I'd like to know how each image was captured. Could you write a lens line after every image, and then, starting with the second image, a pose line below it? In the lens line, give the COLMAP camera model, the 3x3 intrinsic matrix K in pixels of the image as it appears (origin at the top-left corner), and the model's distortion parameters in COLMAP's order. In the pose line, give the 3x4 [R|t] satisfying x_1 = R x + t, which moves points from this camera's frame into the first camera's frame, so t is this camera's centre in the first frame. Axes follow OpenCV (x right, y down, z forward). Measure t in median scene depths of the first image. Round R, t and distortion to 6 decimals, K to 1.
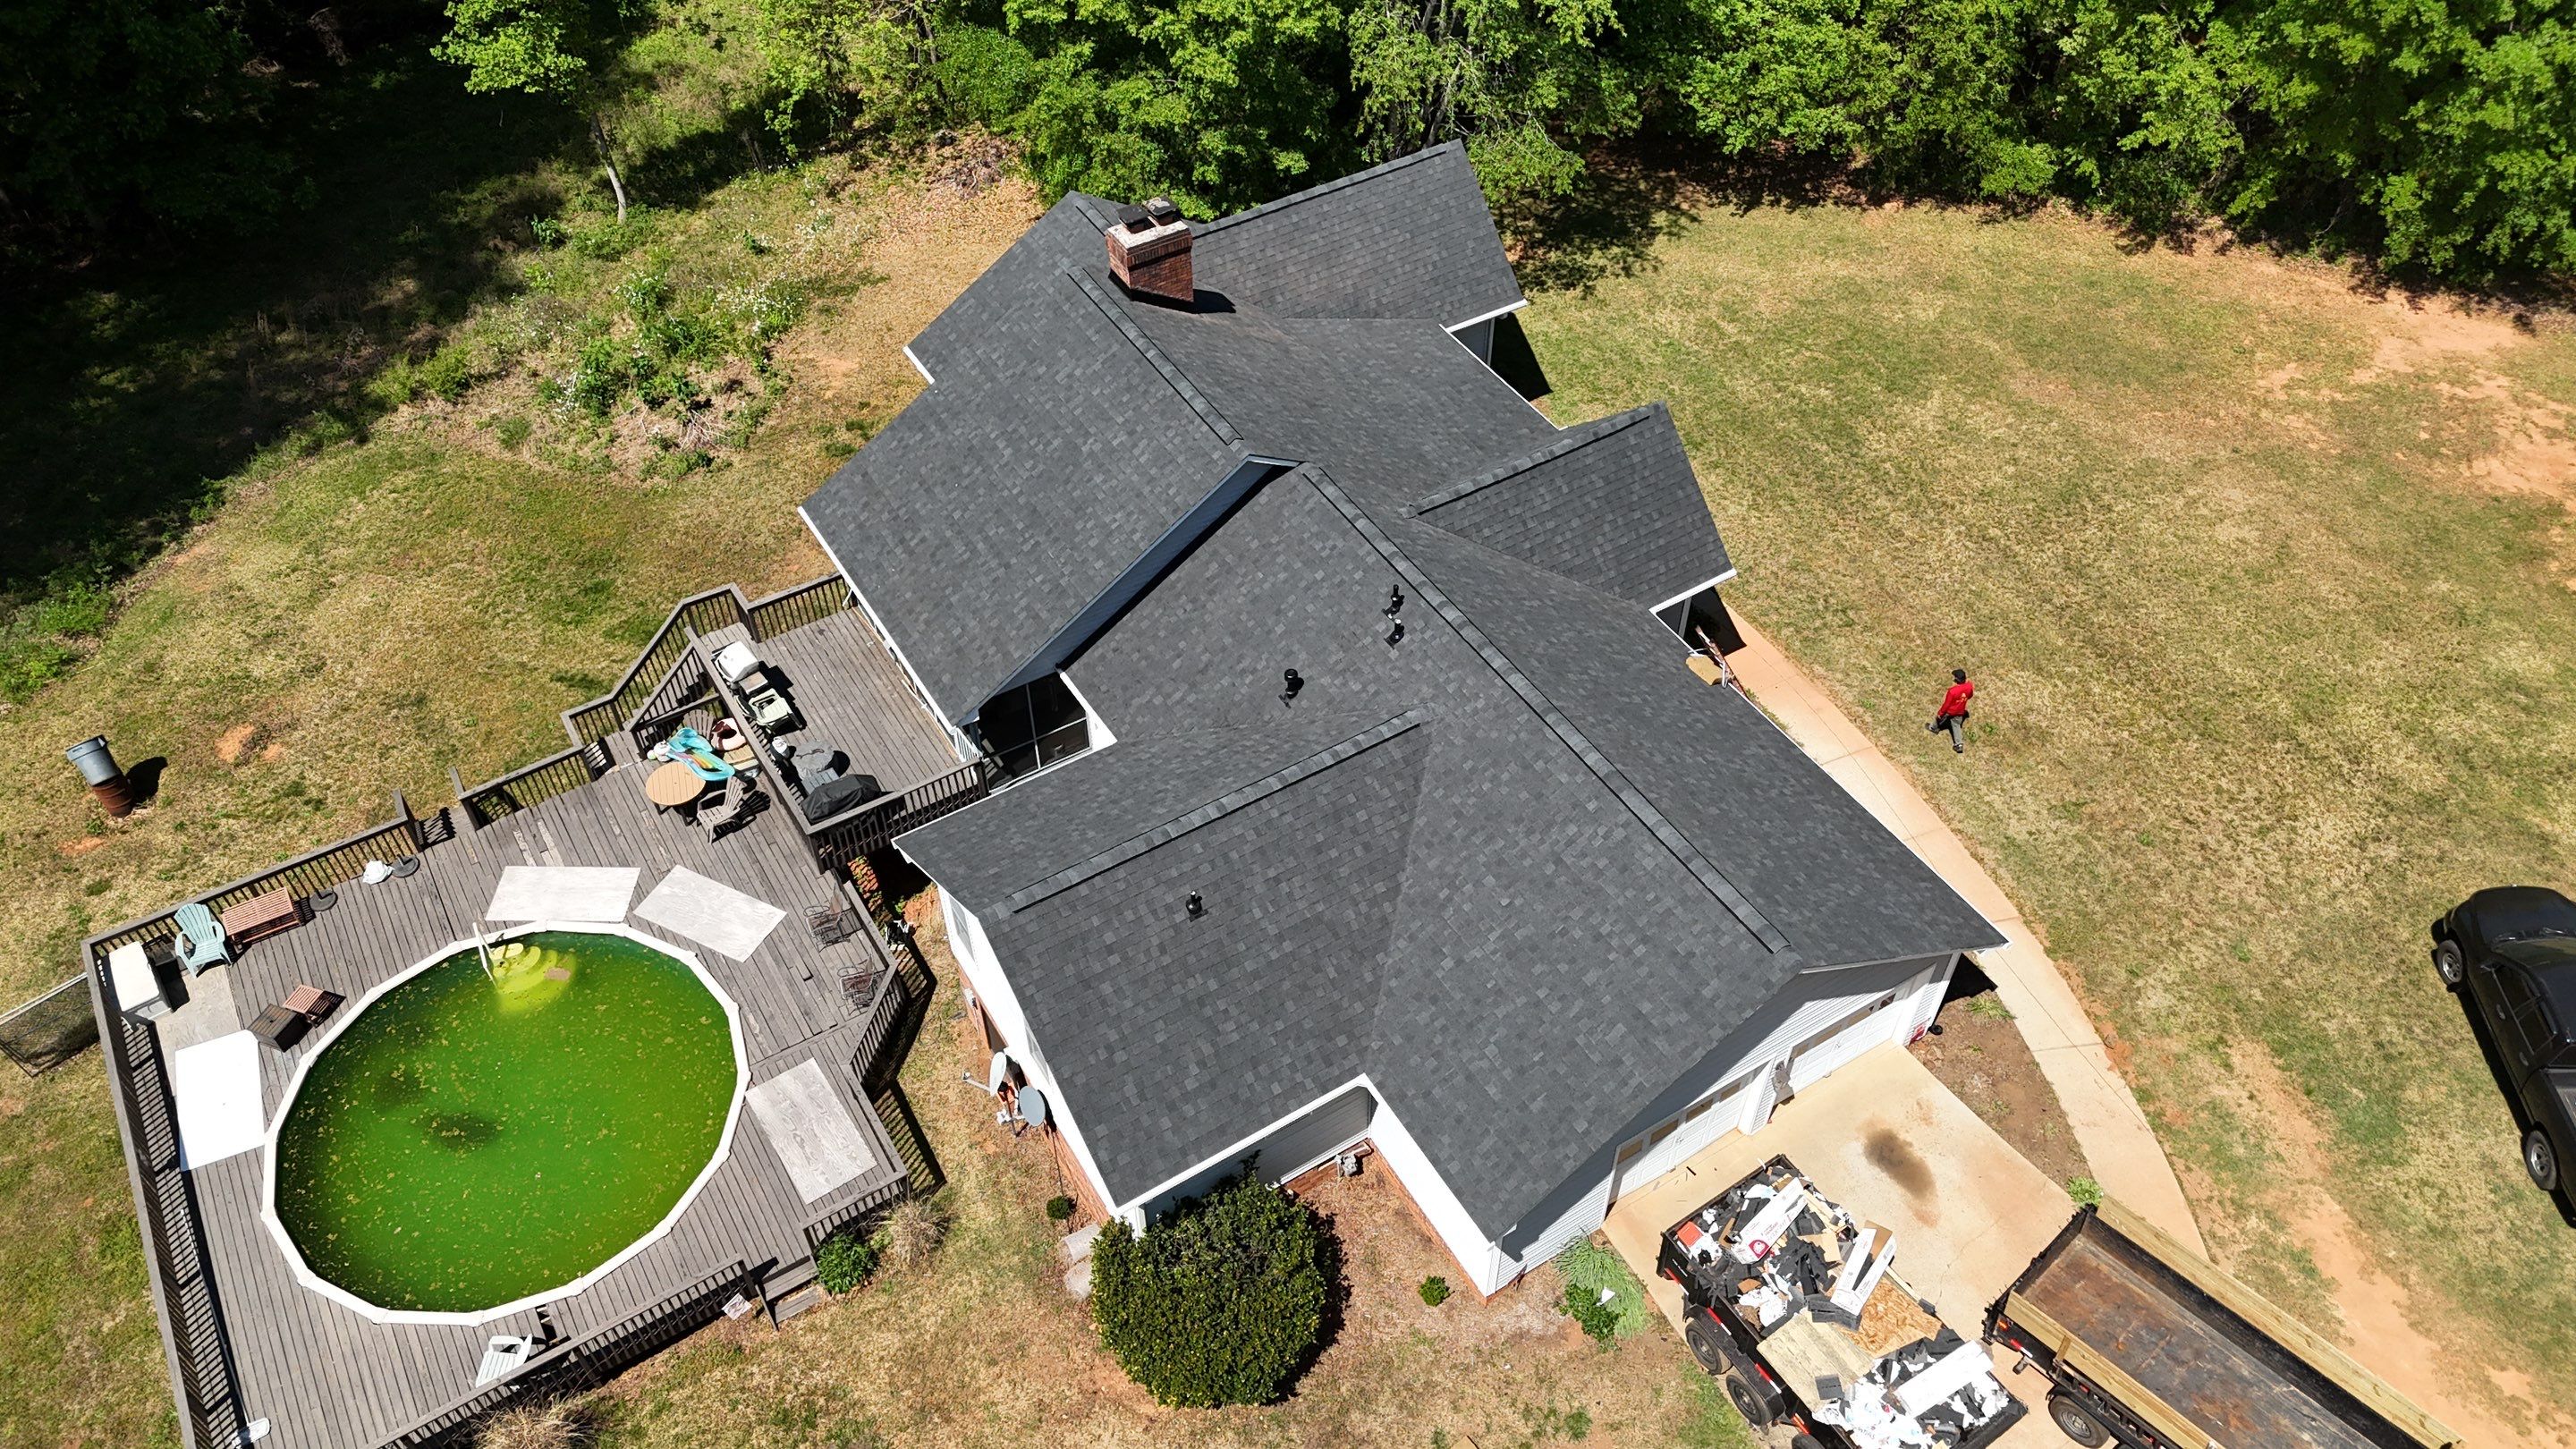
lens RADIAL K [[1887.6, 0, 1302.2], [0, 1887.6, 729.0], [0, 0, 1]] dist [0.068997, -0.055938]
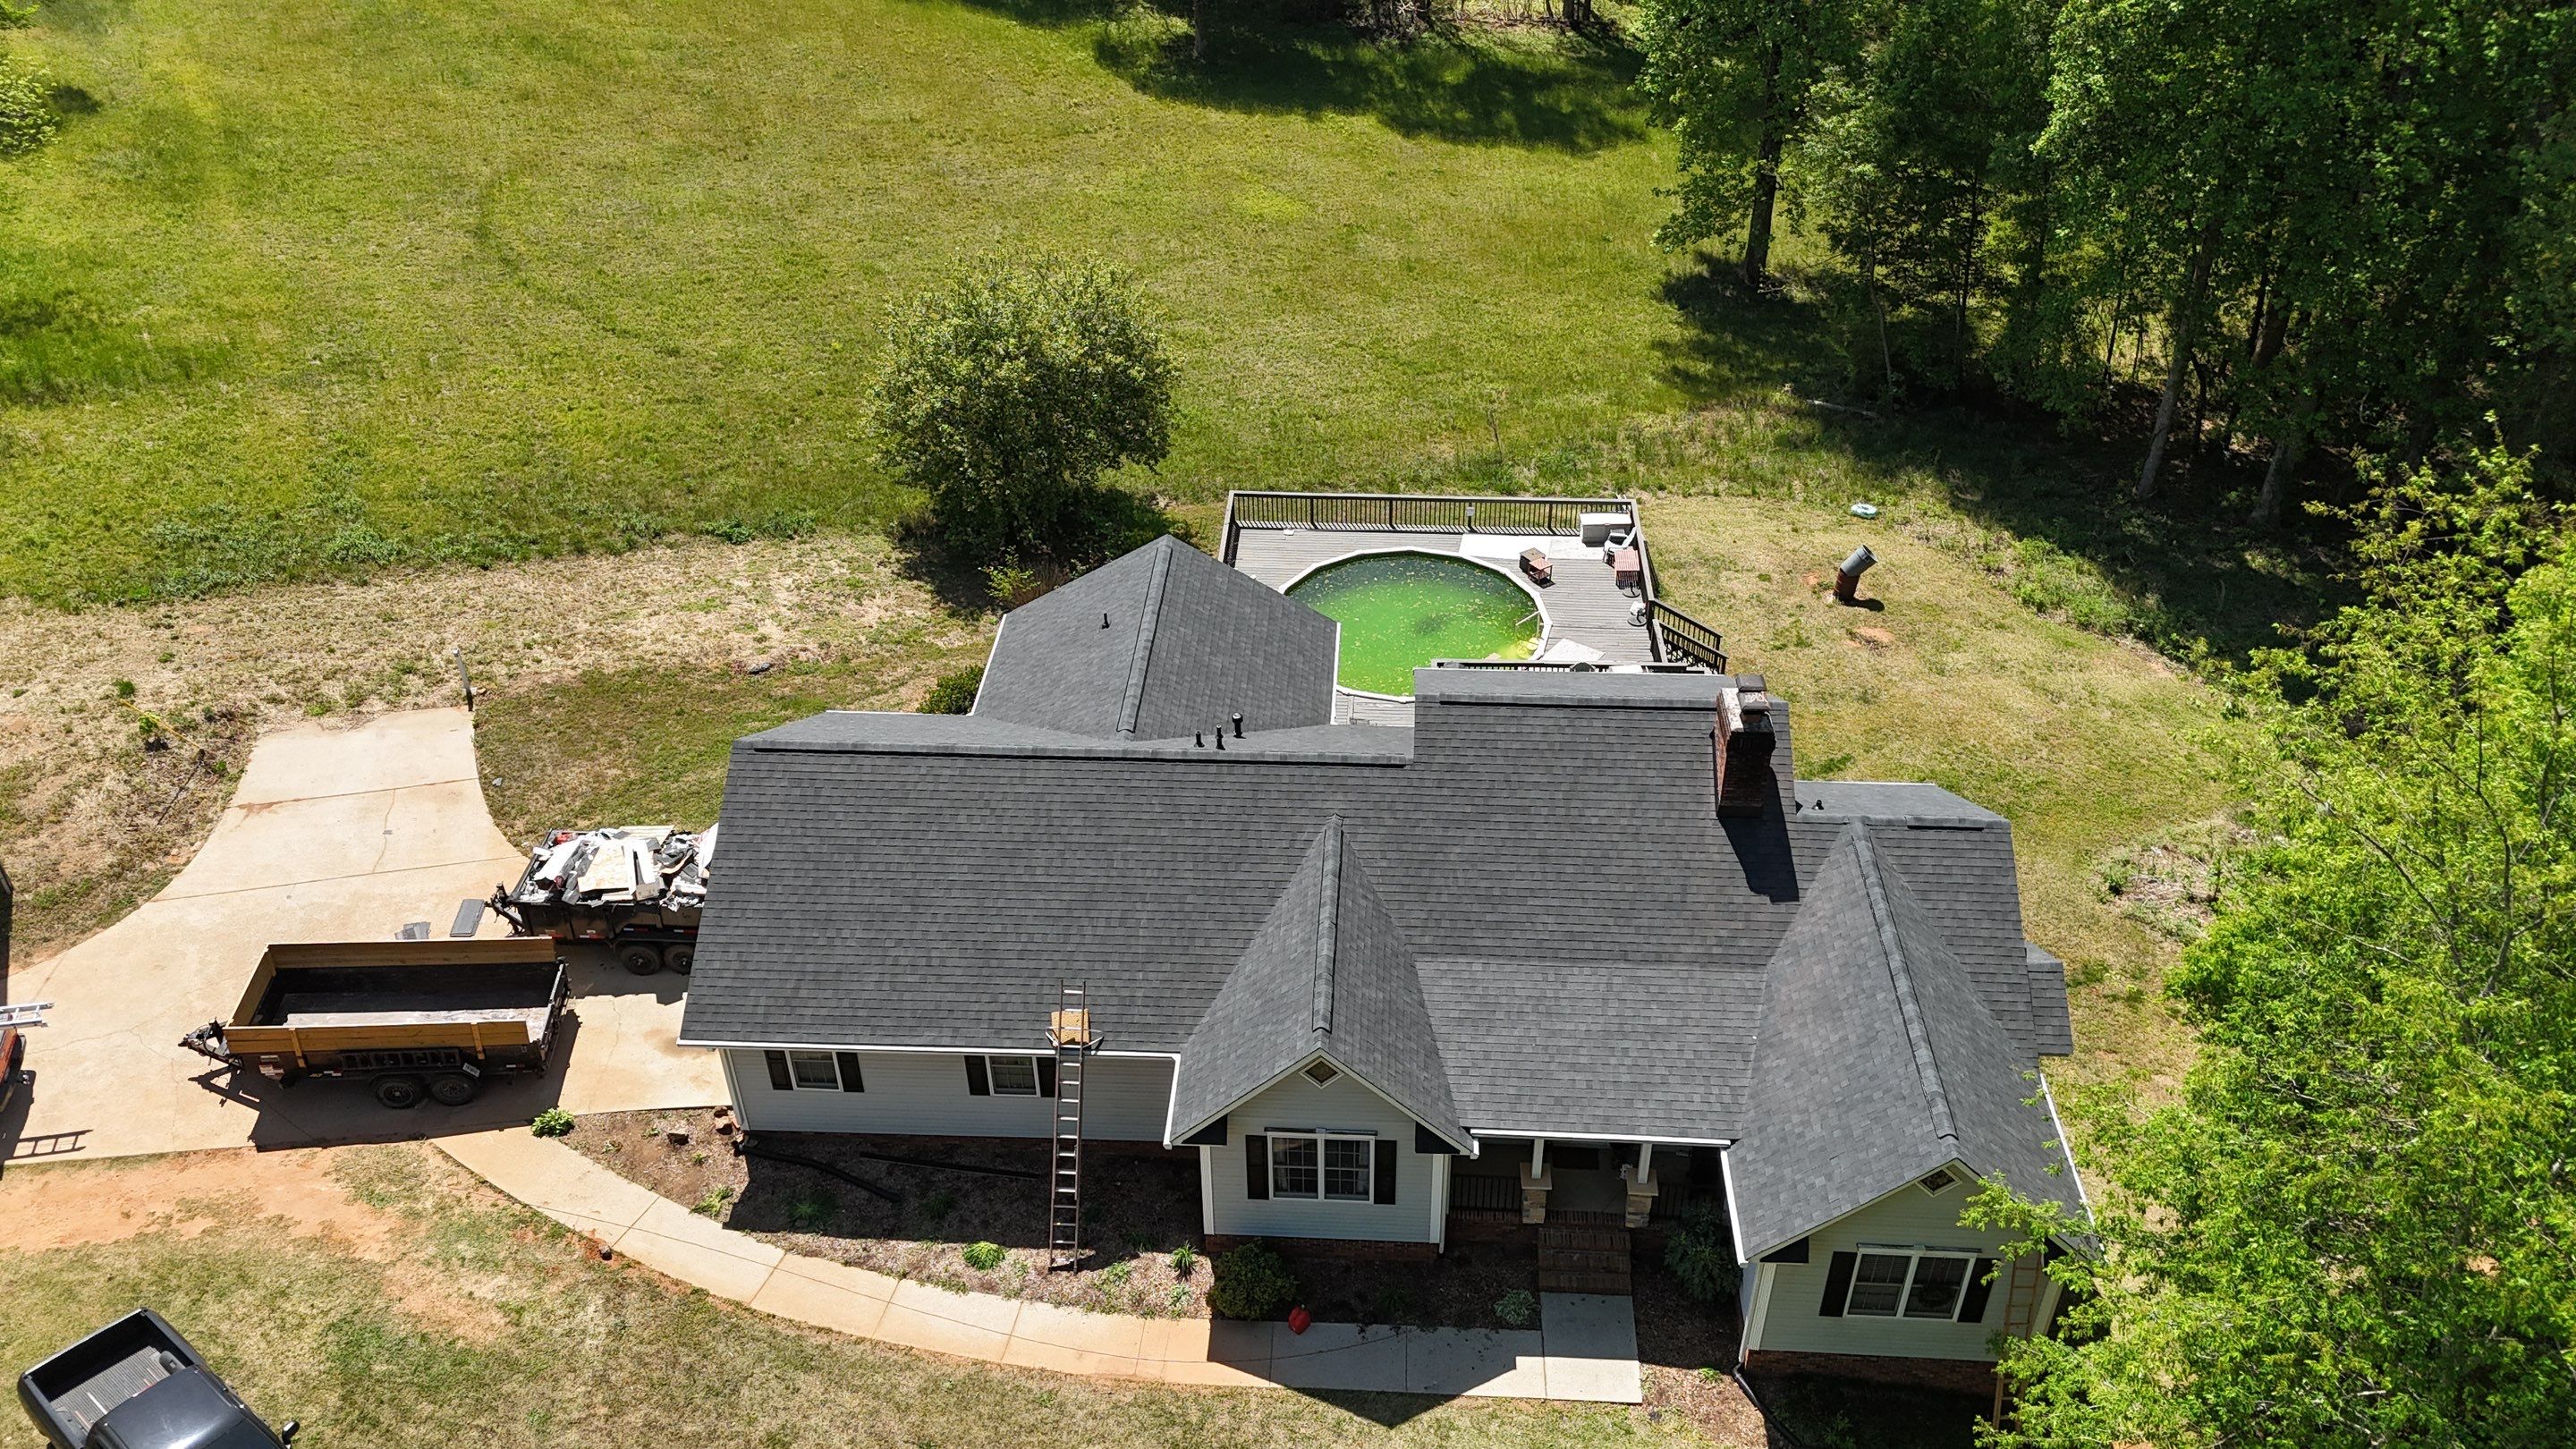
lens RADIAL K [[1889.3, 0, 1302.9], [0, 1889.3, 725.6], [0, 0, 1]] dist [0.073786, -0.052216]
pose [[-0.571719, 0.485900, -0.661089, 0.606124], [-0.594813, 0.309507, 0.741891, -0.743945], [0.565097, 0.817378, 0.112069, 0.688838]]
